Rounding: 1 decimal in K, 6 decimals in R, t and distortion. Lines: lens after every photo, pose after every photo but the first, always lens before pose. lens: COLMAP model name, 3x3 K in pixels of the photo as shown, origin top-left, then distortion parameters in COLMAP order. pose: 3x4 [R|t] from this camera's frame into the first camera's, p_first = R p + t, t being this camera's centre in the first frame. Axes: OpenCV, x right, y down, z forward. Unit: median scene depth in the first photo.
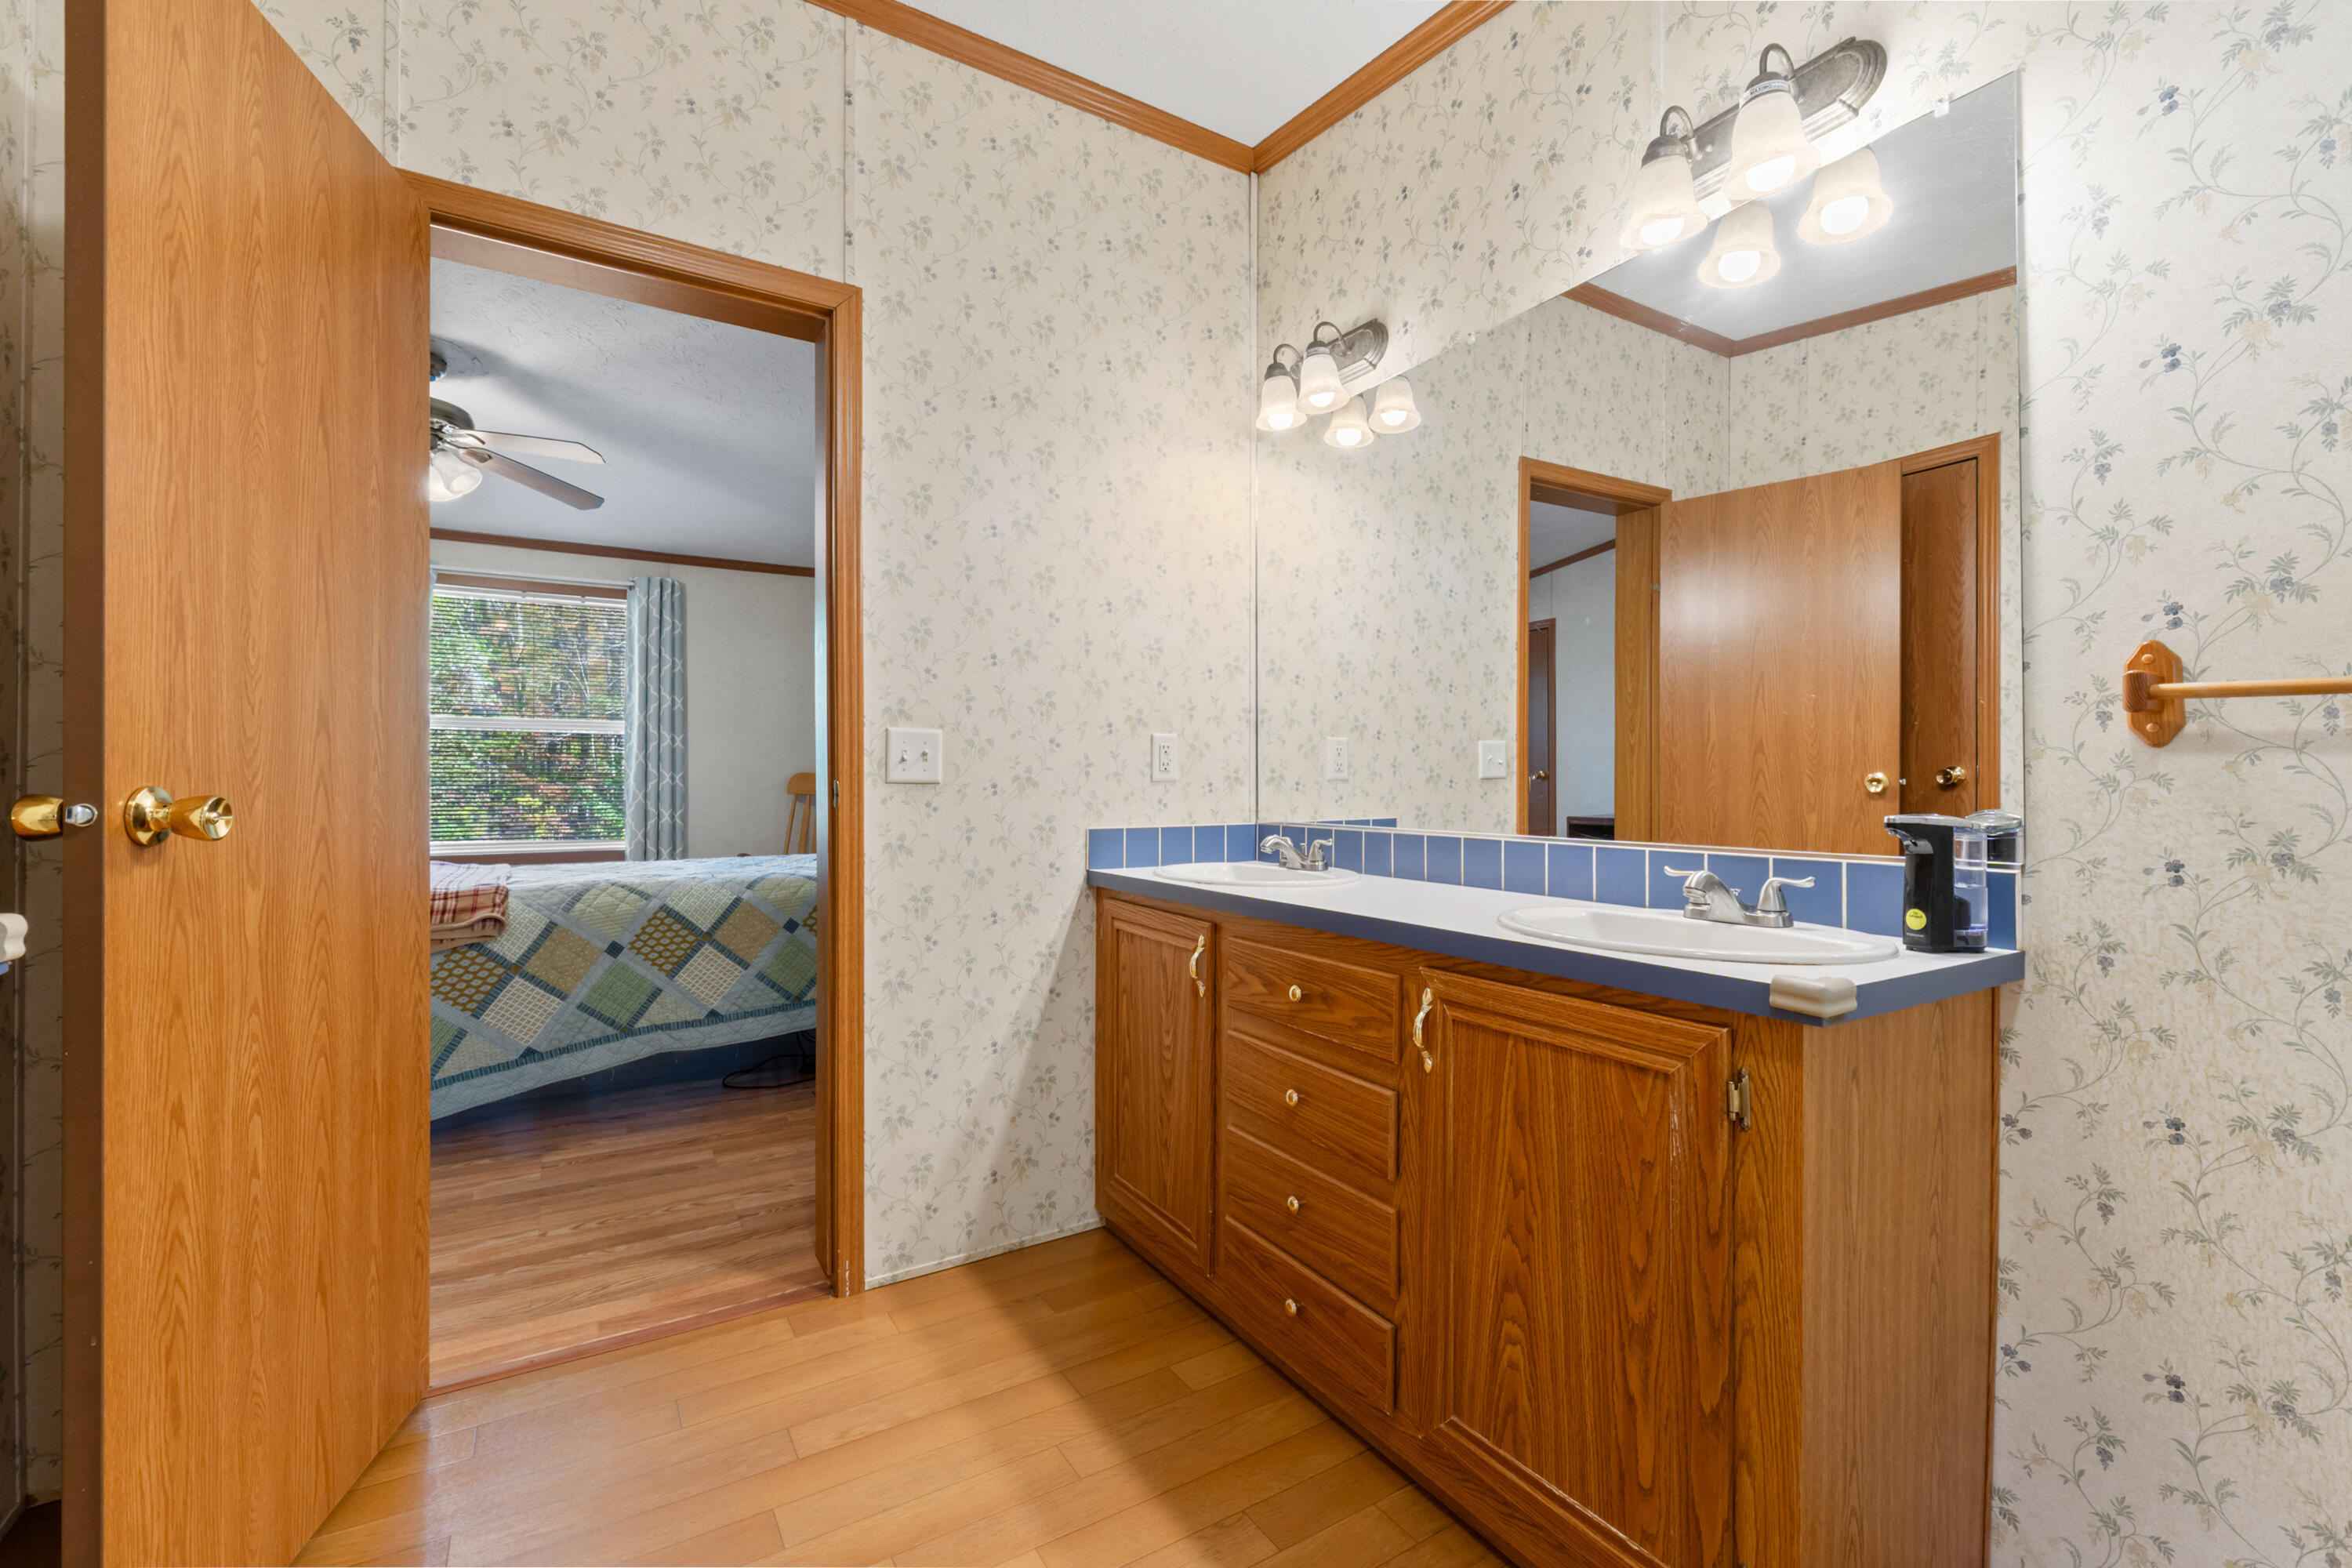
lens RADIAL K [[1001.3, 0, 1165.6], [0, 1001.3, 774.4], [0, 0, 1]] dist [-0.000376, 0.000052]
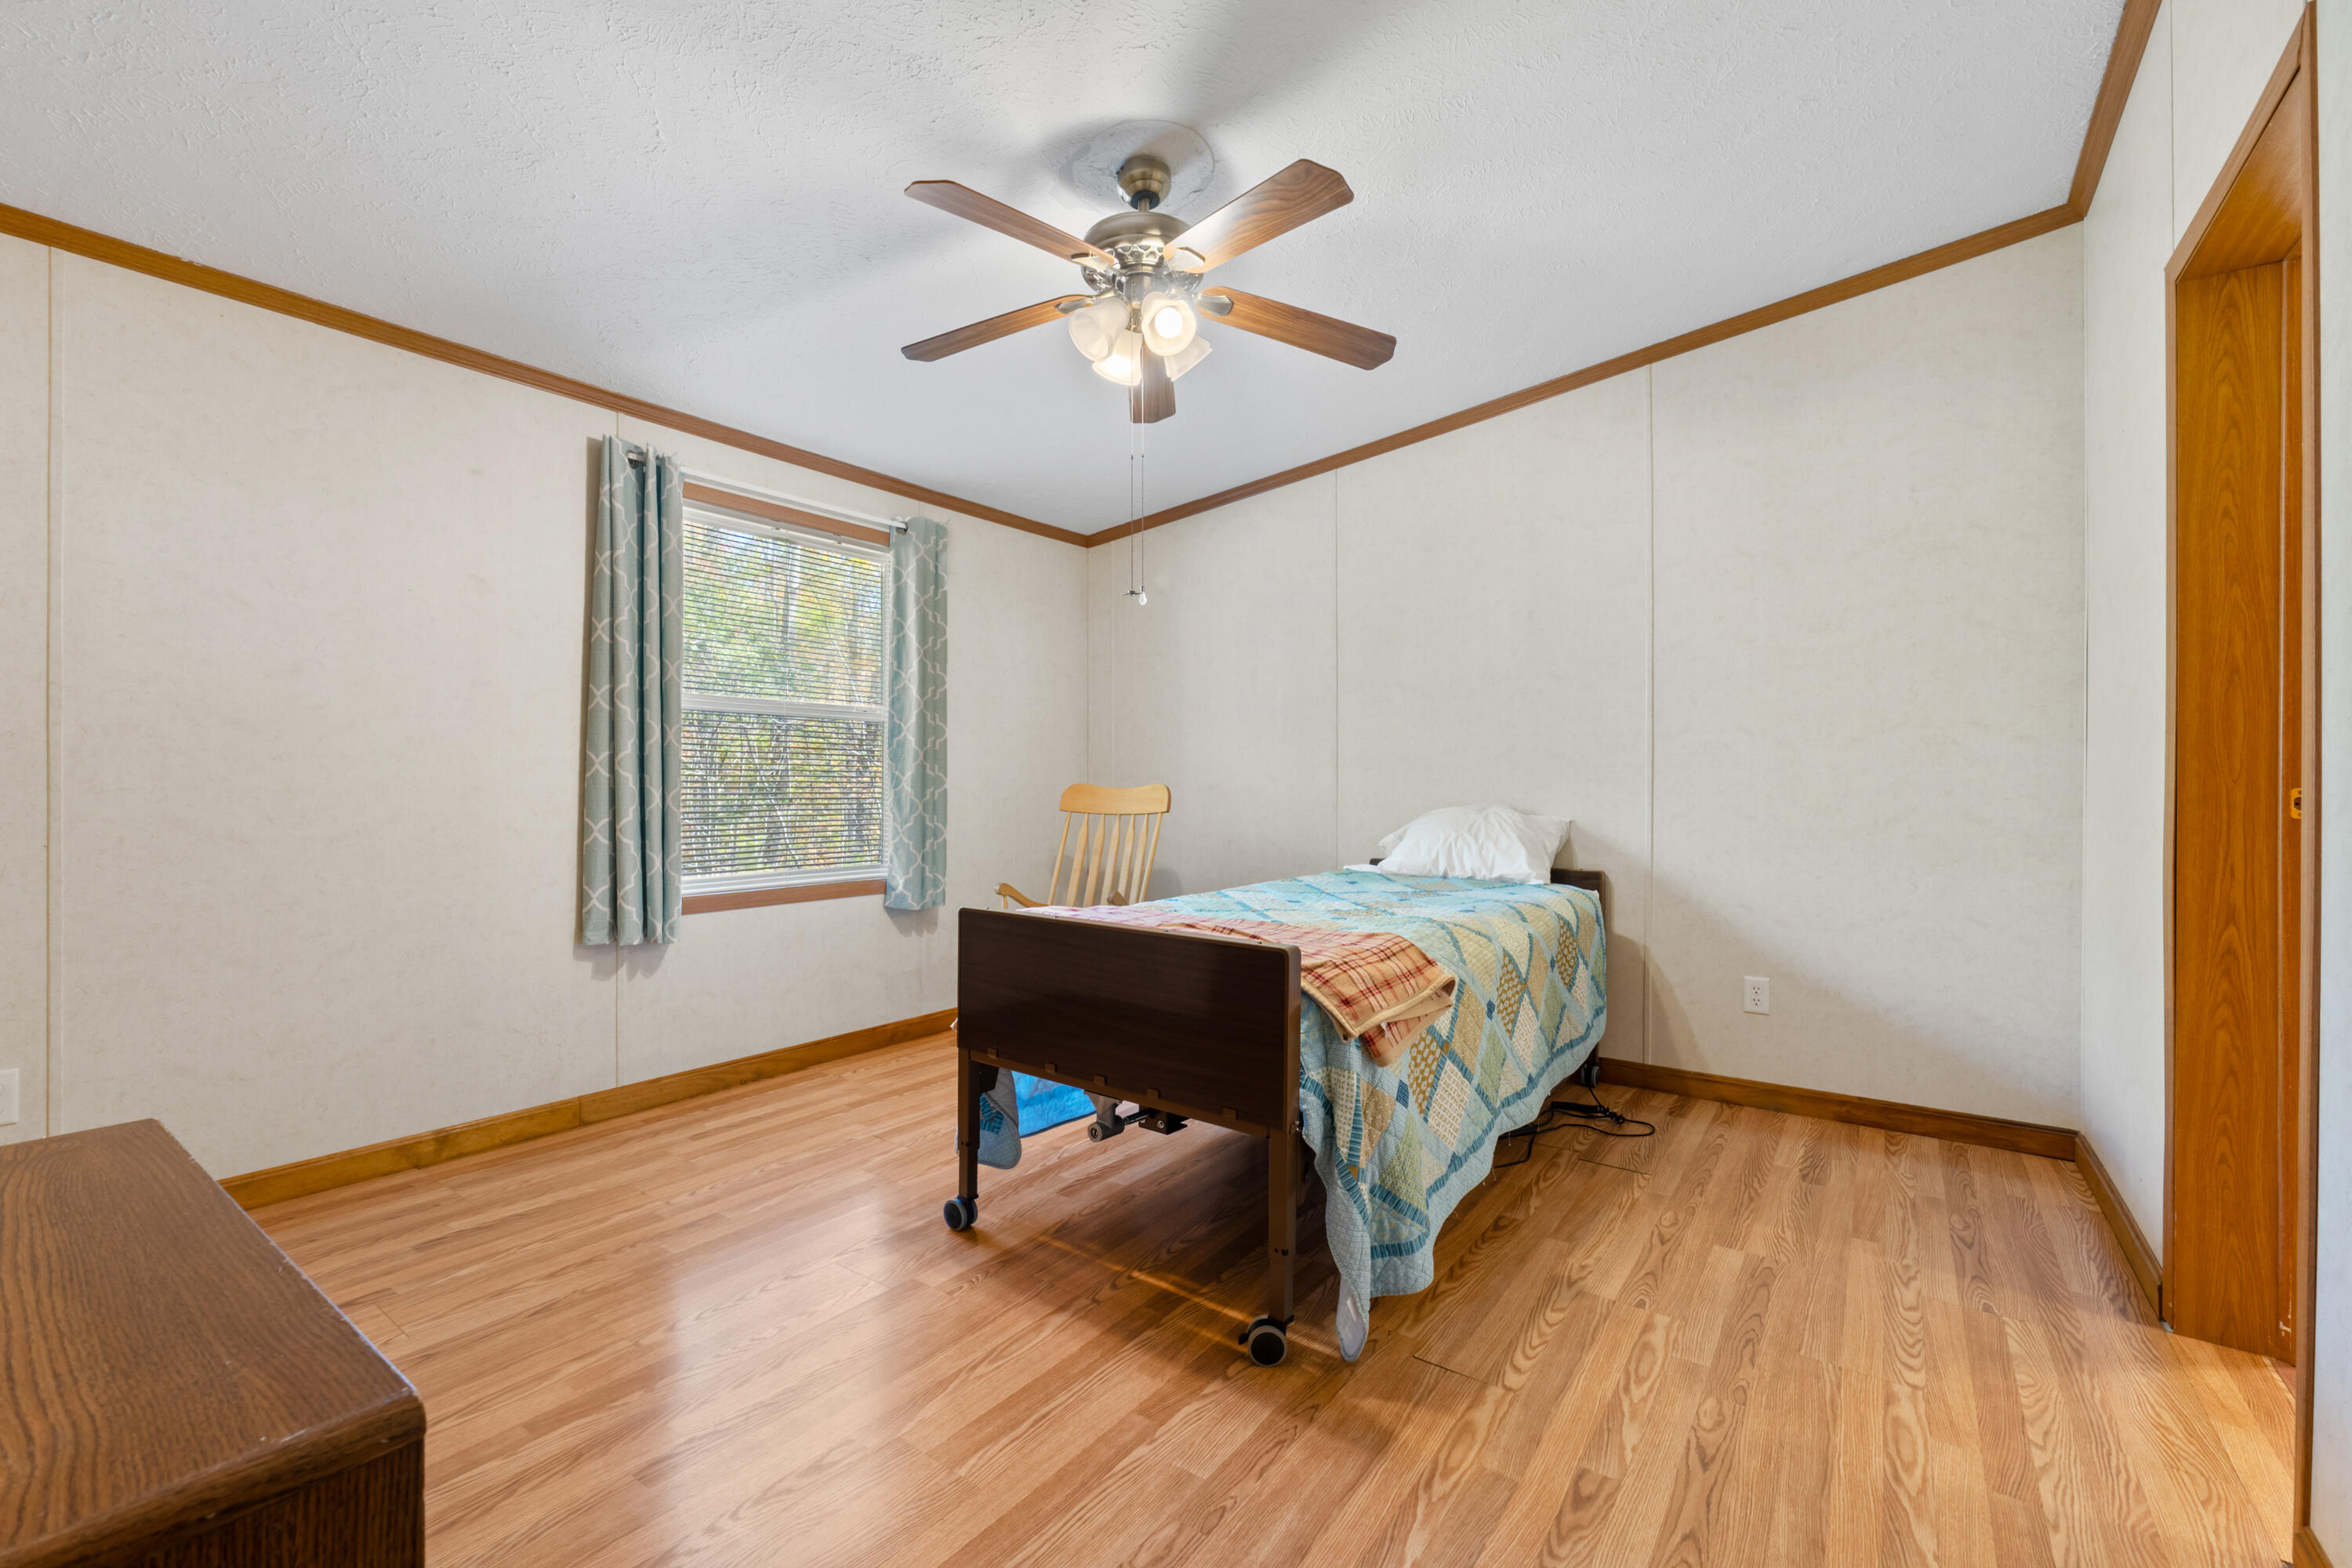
lens RADIAL K [[1001.3, 0, 1165.6], [0, 1001.3, 774.4], [0, 0, 1]] dist [-0.000376, 0.000052]
pose [[0.919441, 0.002208, 0.393222, -1.191554], [0.000356, 0.999979, -0.006448, -0.001337], [-0.393228, 0.006069, 0.919421, 0.427819]]
